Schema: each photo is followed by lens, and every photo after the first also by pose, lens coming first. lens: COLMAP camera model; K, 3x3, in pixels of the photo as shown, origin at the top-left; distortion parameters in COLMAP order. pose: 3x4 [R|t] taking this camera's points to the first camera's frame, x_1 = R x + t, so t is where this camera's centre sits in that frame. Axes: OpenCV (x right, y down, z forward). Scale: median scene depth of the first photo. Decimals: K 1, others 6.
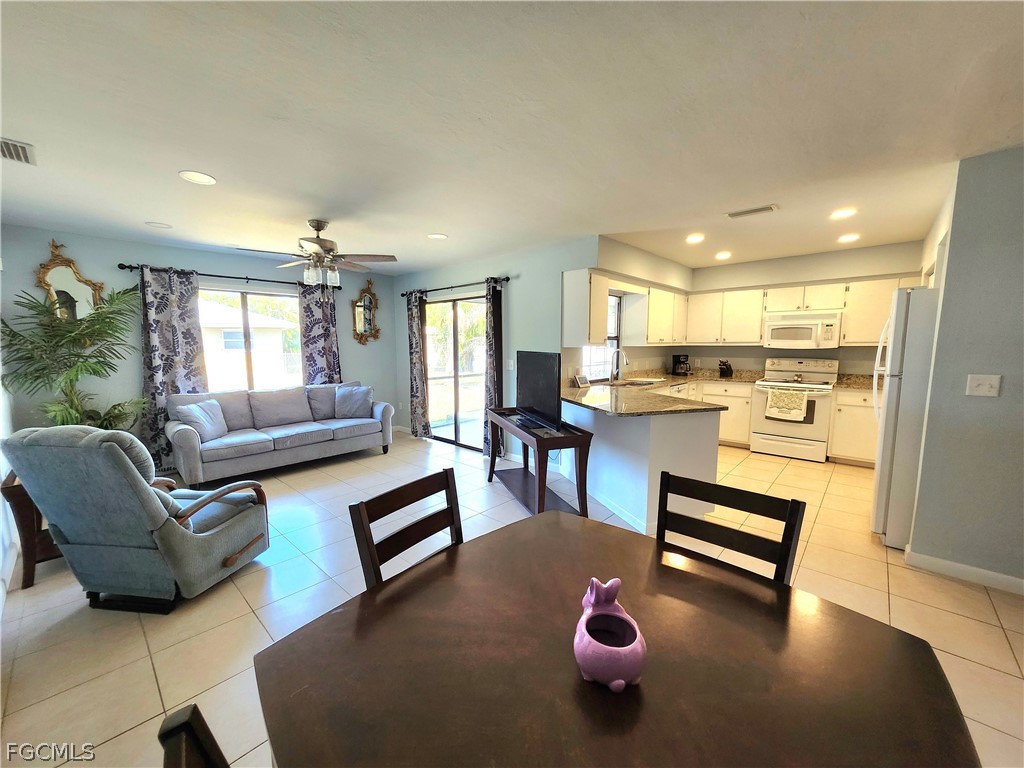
lens RADIAL K [[401.6, 0, 508.9], [0, 401.6, 391.9], [0, 0, 1]] dist [-0.000422, -0.000084]
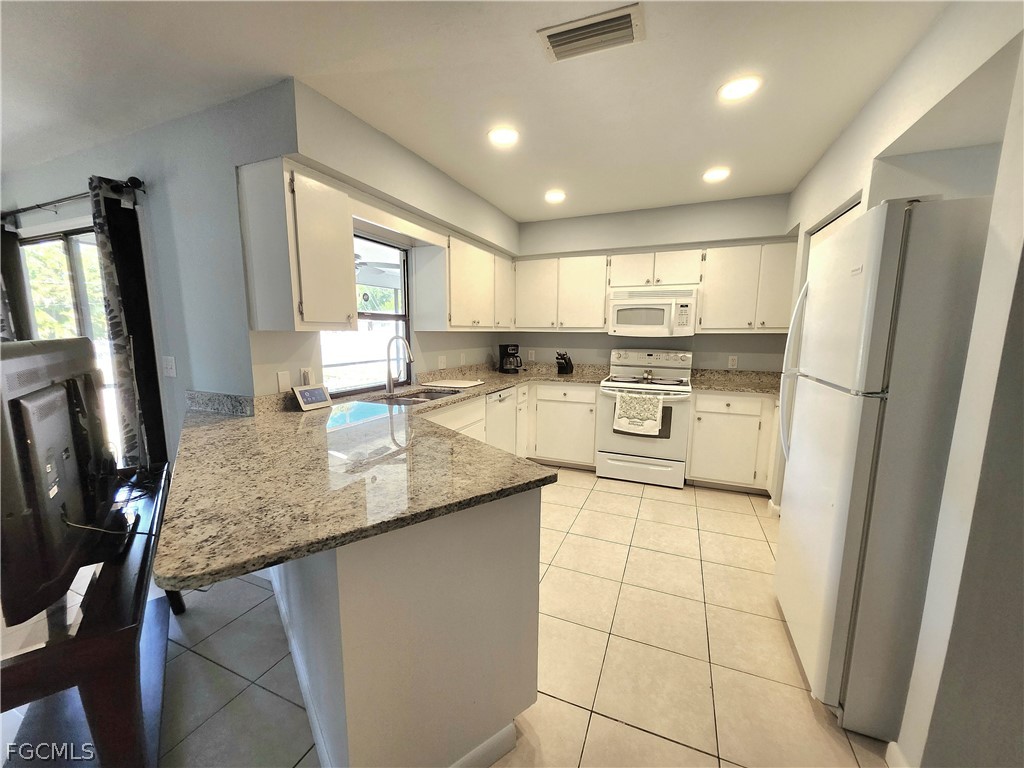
lens RADIAL K [[401.6, 0, 508.9], [0, 401.6, 391.9], [0, 0, 1]] dist [-0.000422, -0.000084]
pose [[0.942056, -0.039922, 0.333071, 0.228367], [0.029980, 0.998940, 0.034938, -0.040299], [-0.334112, -0.022928, 0.942254, 0.392267]]
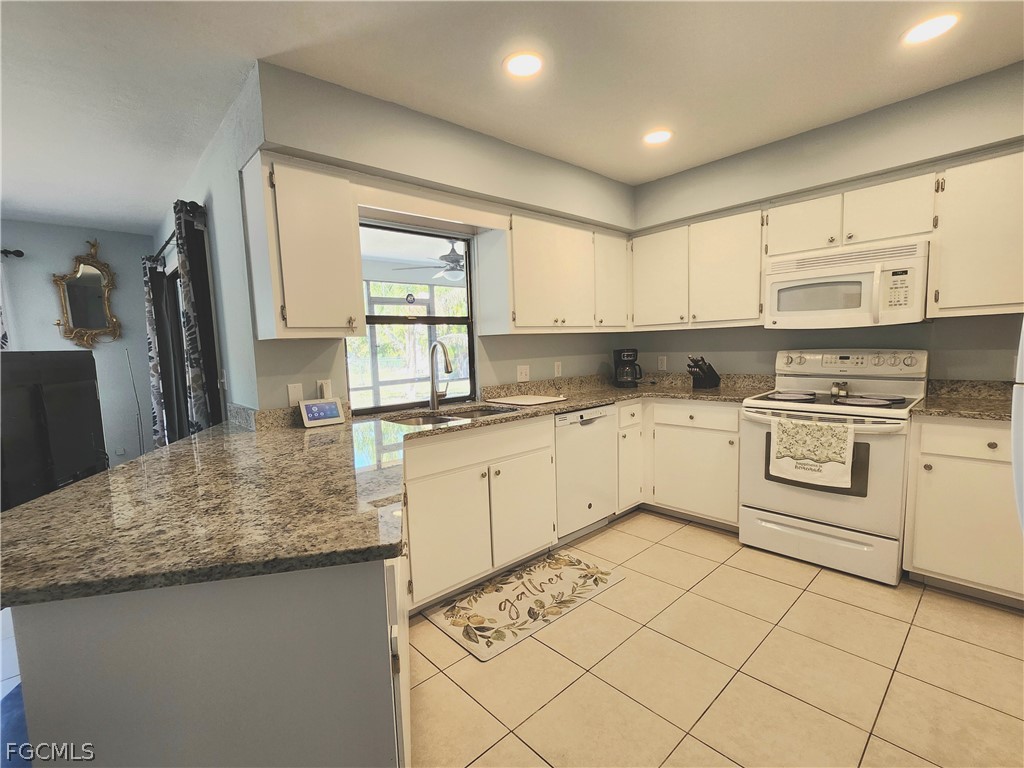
lens RADIAL K [[467.0, 0, 507.1], [0, 467.0, 392.8], [0, 0, 1]] dist [0.001422, 0.000491]
pose [[0.995700, -0.021906, -0.090005, 0.406352], [0.020661, 0.999678, -0.014737, -0.034017], [0.090298, 0.012814, 0.995832, 0.444073]]
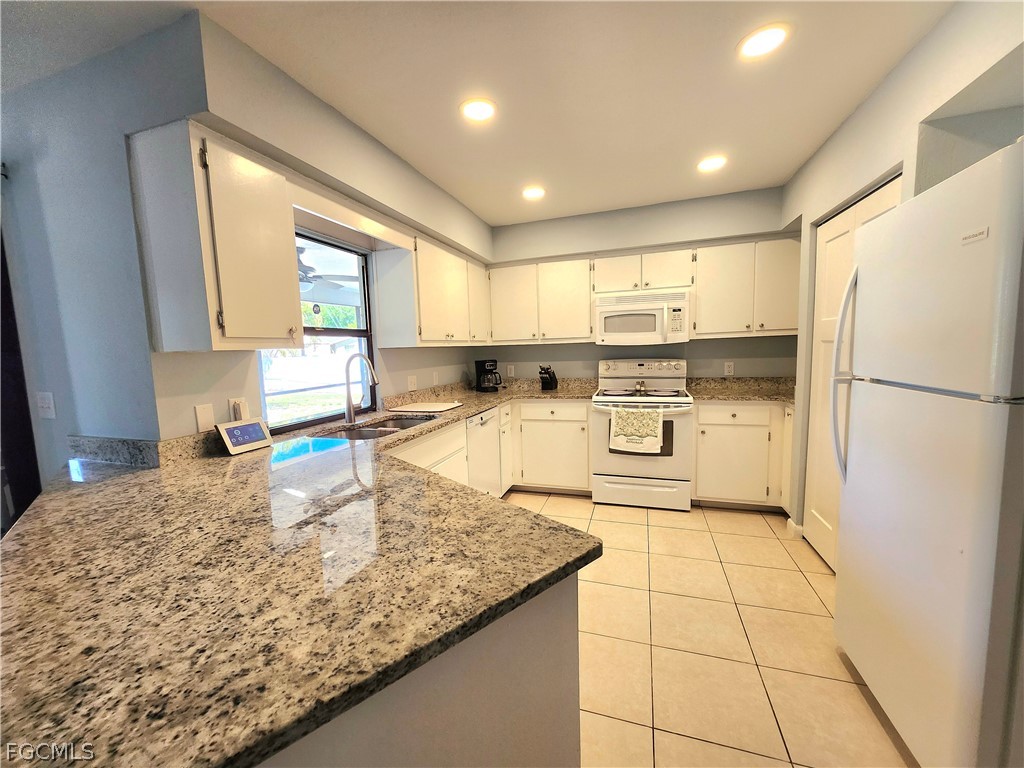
lens RADIAL K [[403.1, 0, 510.2], [0, 403.1, 388.7], [0, 0, 1]] dist [-0.000824, -0.000286]
pose [[0.910636, -0.066501, 0.407824, 0.240503], [0.077683, 0.996919, -0.010899, -0.044528], [-0.405843, 0.041606, 0.912995, 0.481966]]
